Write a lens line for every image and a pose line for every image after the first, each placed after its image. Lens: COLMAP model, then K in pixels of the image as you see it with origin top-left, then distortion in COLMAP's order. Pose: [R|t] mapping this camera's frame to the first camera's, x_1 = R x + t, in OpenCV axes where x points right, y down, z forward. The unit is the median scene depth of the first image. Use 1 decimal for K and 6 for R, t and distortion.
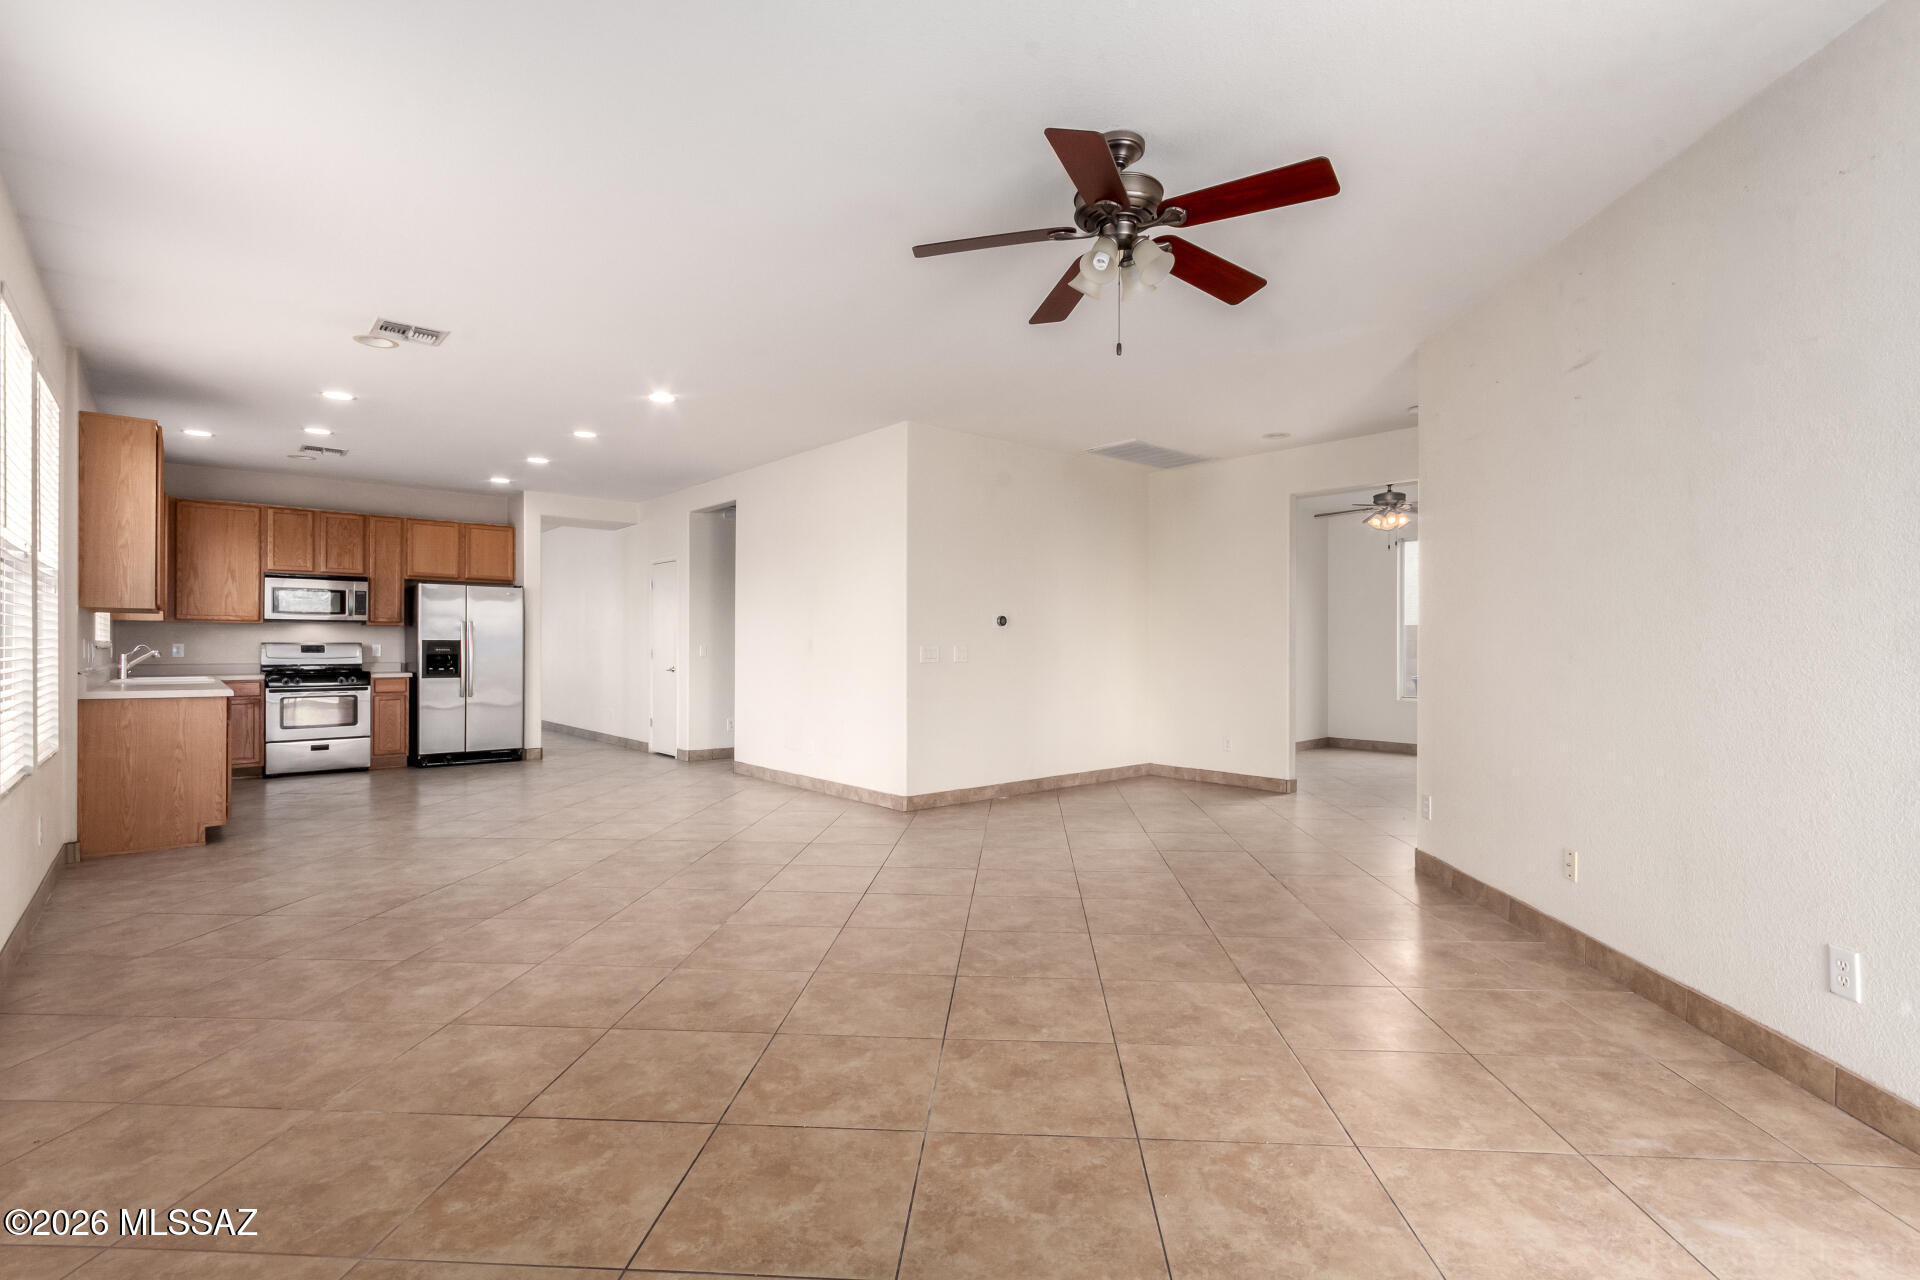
lens RADIAL K [[868.5, 0, 963.8], [0, 868.5, 649.8], [0, 0, 1]] dist [0.000609, 0.000297]
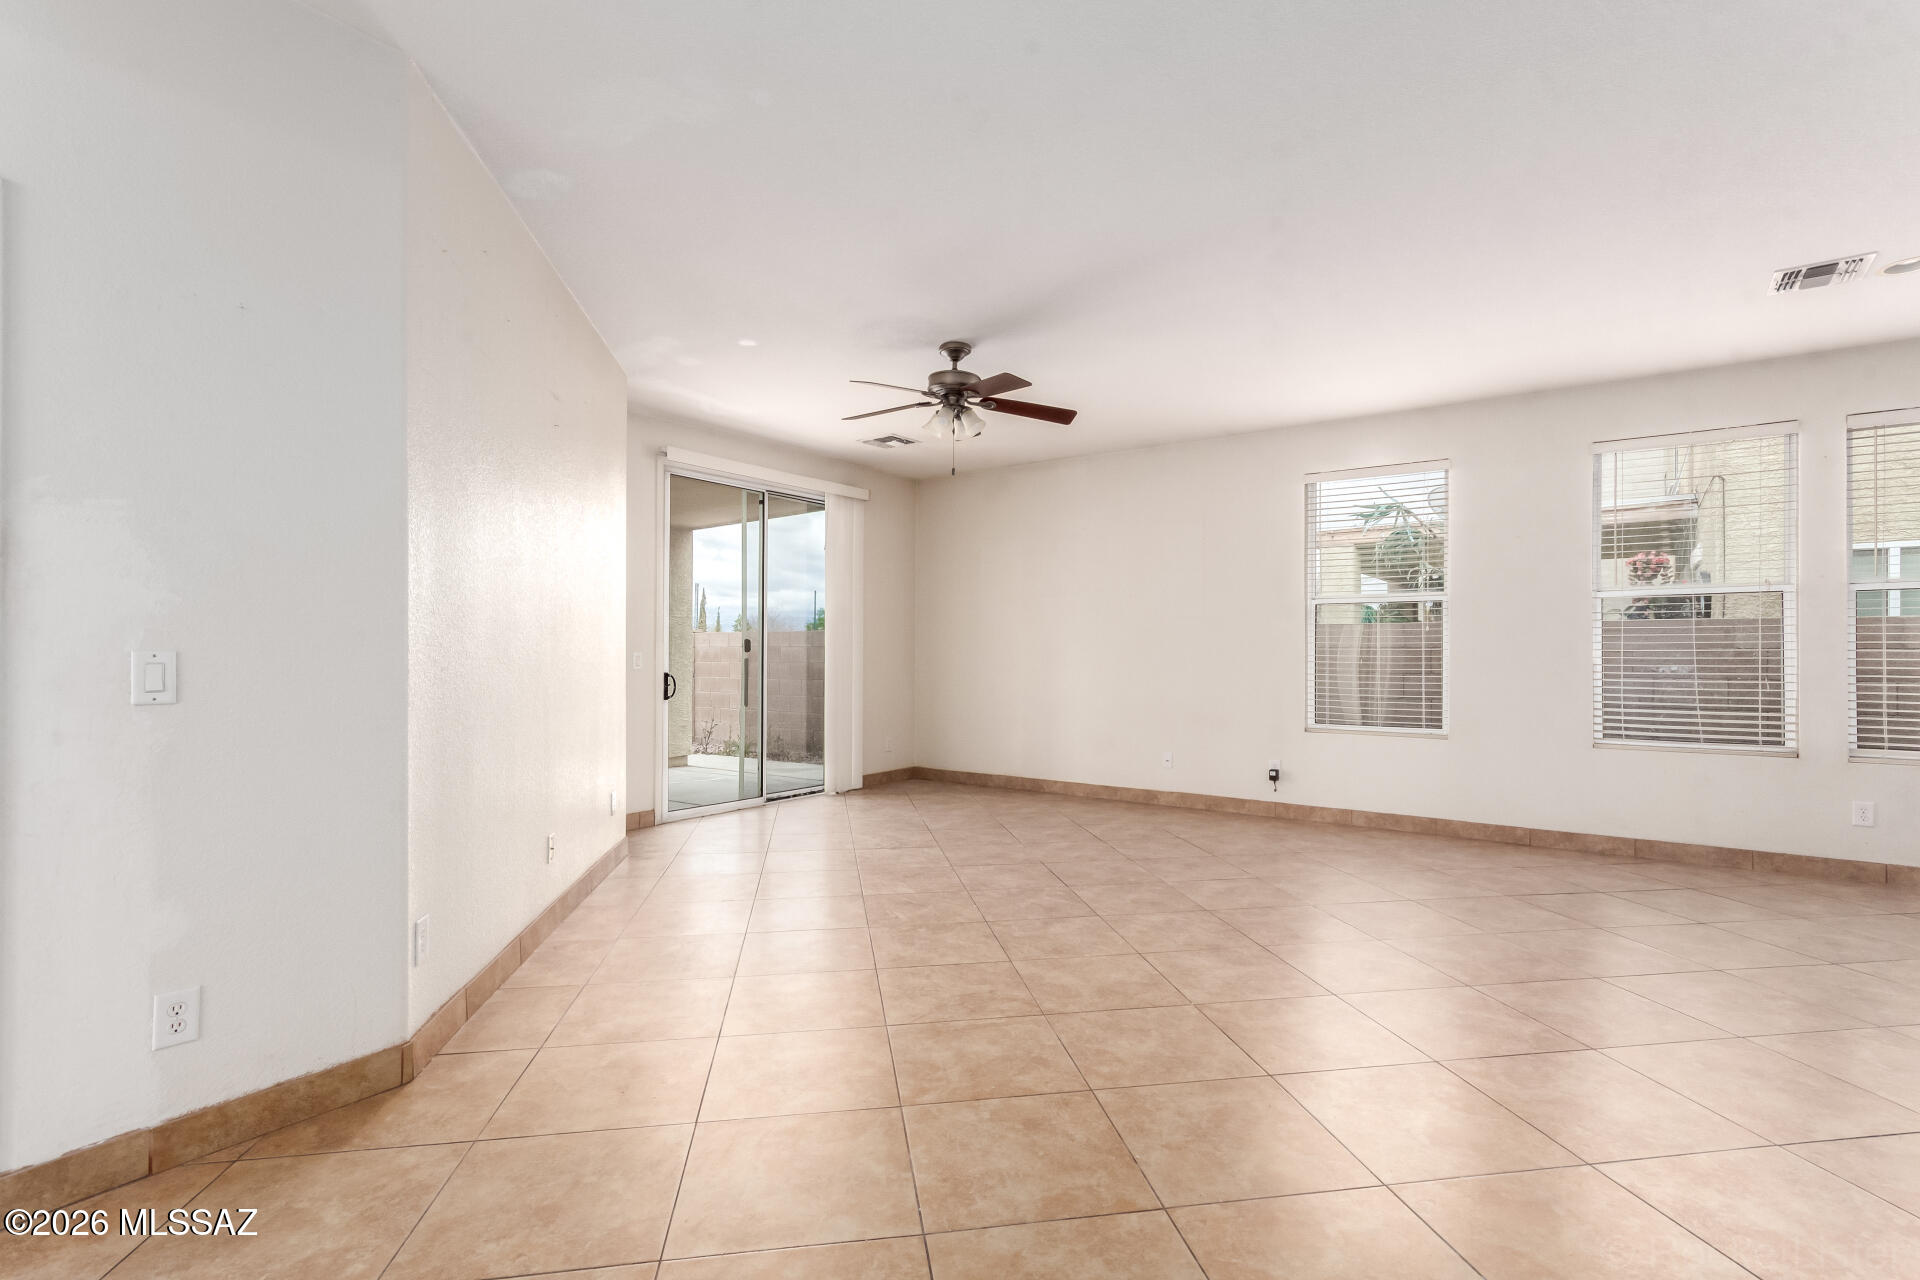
lens RADIAL K [[868.5, 0, 963.8], [0, 868.5, 649.8], [0, 0, 1]] dist [0.000609, 0.000297]
pose [[-0.974284, -0.007622, -0.225194, 0.450412], [-0.006317, 0.999959, -0.006514, 0.004757], [0.225234, -0.004924, -0.974292, 2.216600]]
